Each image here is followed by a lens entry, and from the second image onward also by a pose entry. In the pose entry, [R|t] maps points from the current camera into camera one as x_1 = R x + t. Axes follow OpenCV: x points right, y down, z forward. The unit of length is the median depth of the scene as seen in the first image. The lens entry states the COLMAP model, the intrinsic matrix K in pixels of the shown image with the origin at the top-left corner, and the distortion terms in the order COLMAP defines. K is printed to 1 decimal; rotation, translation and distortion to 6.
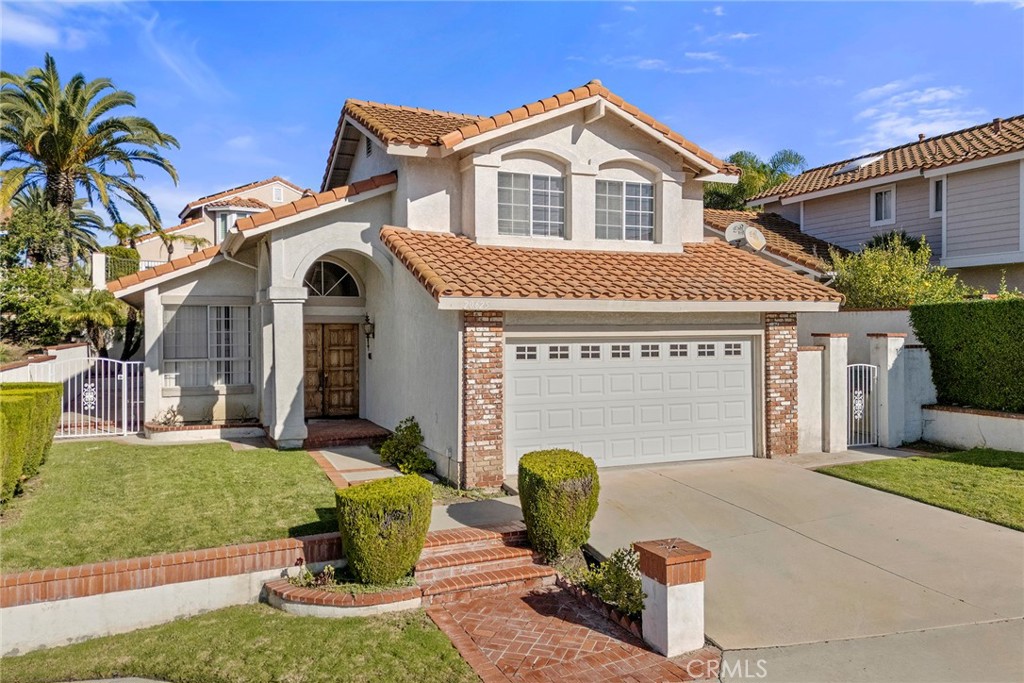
lens RADIAL K [[731.4, 0, 508.5], [0, 731.4, 331.7], [0, 0, 1]] dist [0.033247, -0.006773]
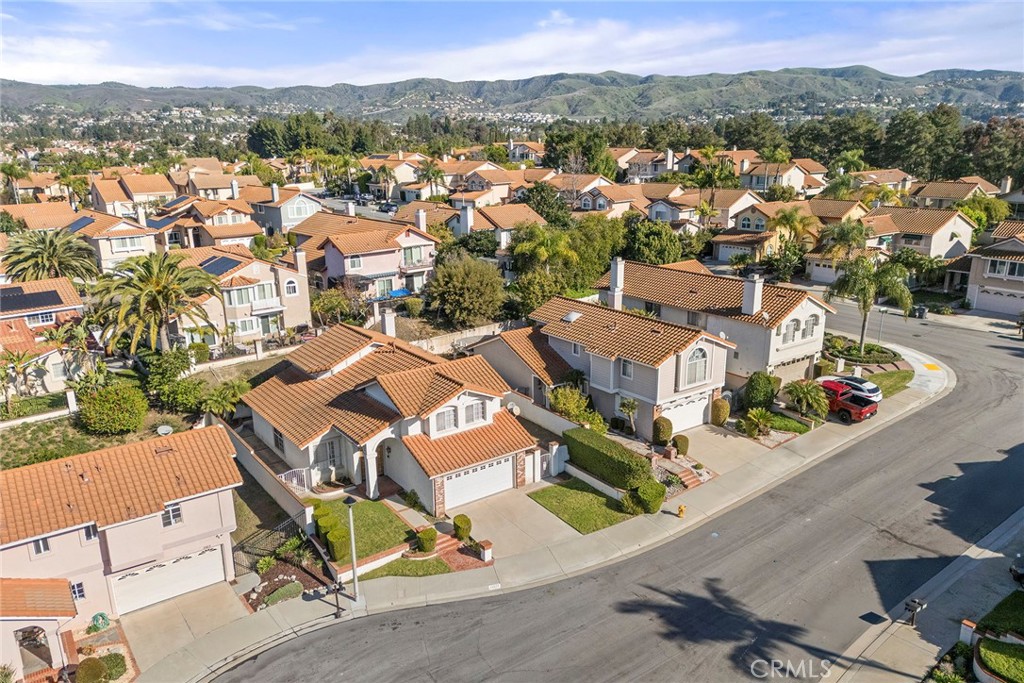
lens RADIAL K [[731.4, 0, 508.5], [0, 731.4, 331.7], [0, 0, 1]] dist [0.033247, -0.006773]
pose [[0.977036, -0.060687, 0.204250, -0.334280], [0.005781, 0.965780, 0.259298, -1.392246], [-0.212996, -0.252163, 0.943953, -2.002321]]
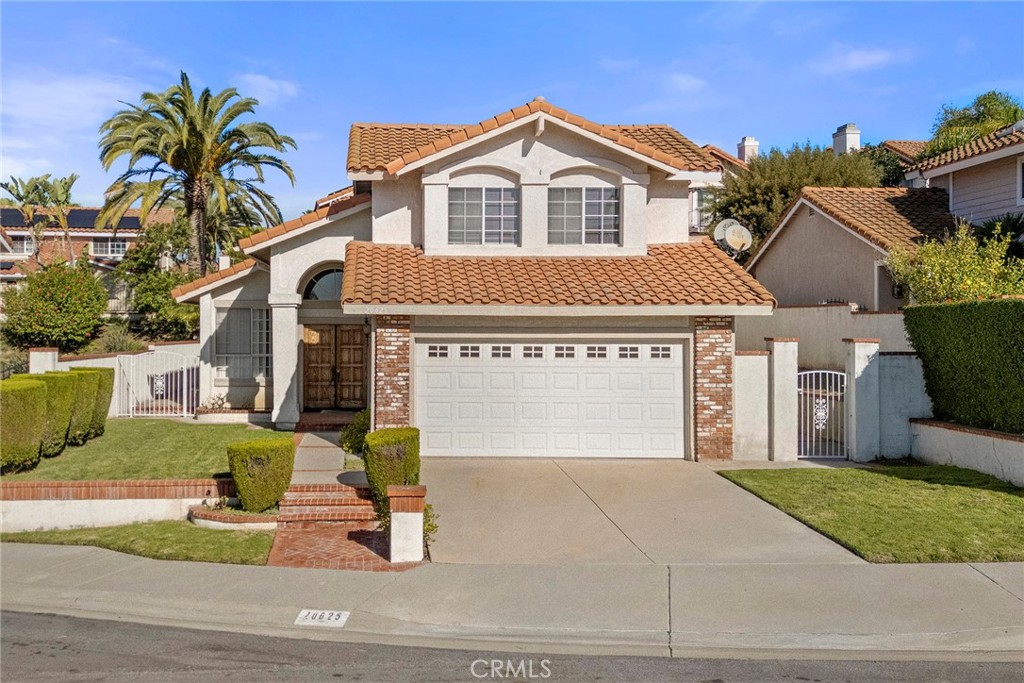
lens RADIAL K [[956.2, 0, 425.1], [0, 956.2, 335.1], [0, 0, 1]] dist [0.054370, -0.013353]
pose [[0.927654, 0.009651, -0.373317, 0.481961], [-0.009135, 0.999953, 0.003152, -0.000929], [0.373330, 0.000487, 0.927699, -0.343354]]
